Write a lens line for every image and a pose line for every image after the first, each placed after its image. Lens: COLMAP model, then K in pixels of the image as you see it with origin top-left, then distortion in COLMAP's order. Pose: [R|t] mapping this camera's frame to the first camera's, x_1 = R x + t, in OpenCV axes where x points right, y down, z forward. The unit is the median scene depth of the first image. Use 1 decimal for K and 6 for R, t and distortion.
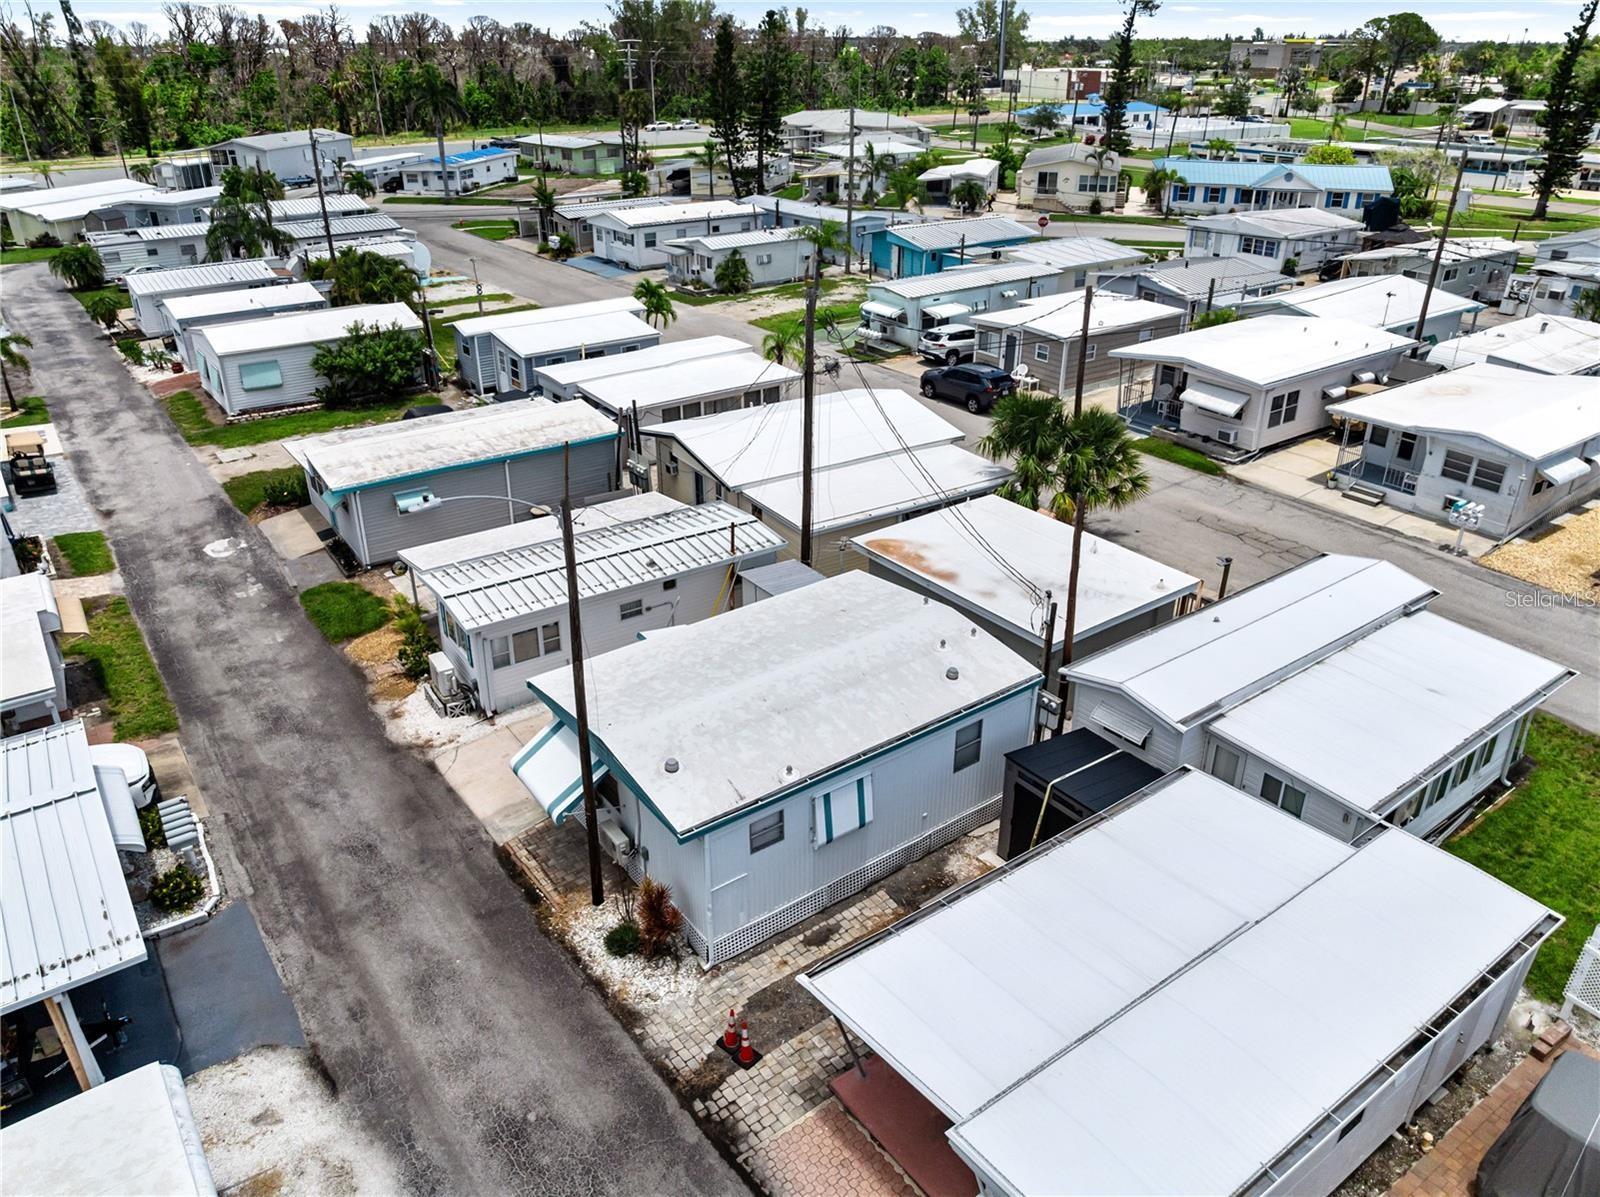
lens RADIAL K [[1118.5, 0, 800.0], [0, 1118.5, 598.5], [0, 0, 1]] dist [-0.048805, -0.001910]
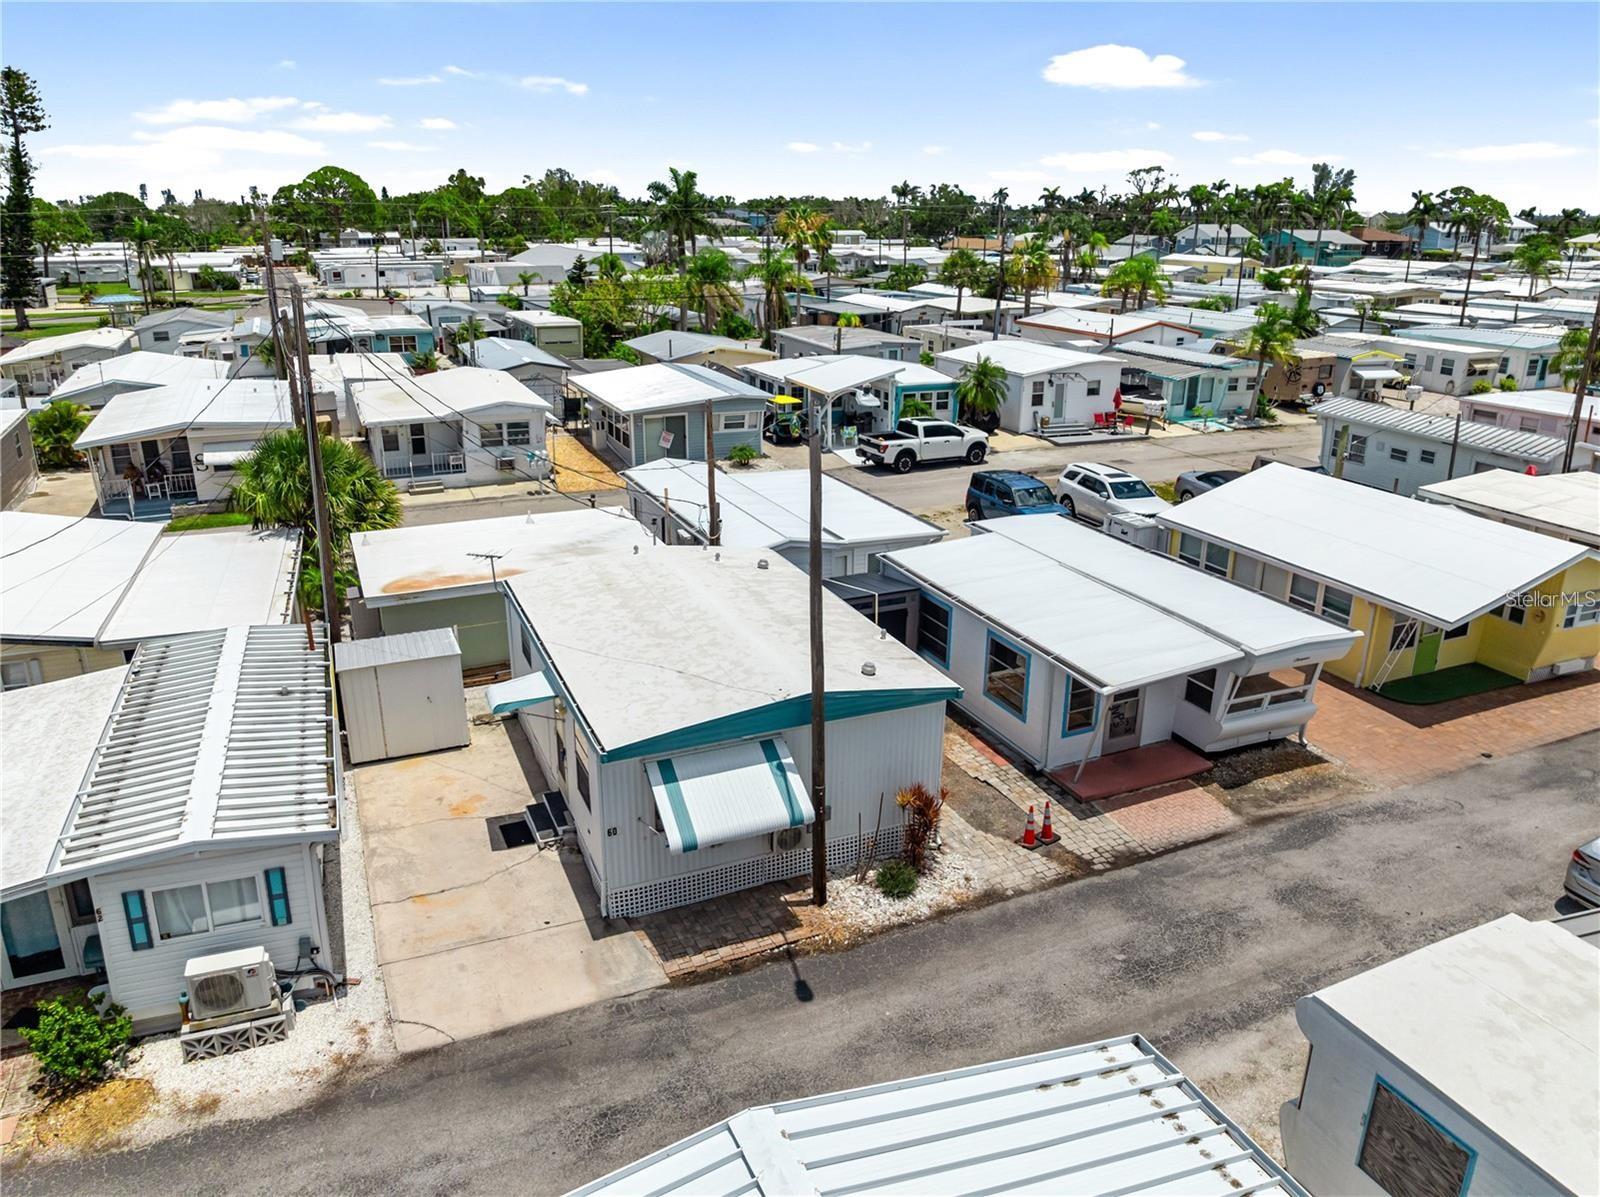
lens RADIAL K [[1118.5, 0, 800.0], [0, 1118.5, 598.5], [0, 0, 1]] dist [-0.048805, -0.001910]
pose [[0.214675, -0.317240, 0.923728, -0.922646], [0.432173, 0.879004, 0.201442, -0.113531], [-0.875866, 0.355966, 0.325803, 0.667865]]
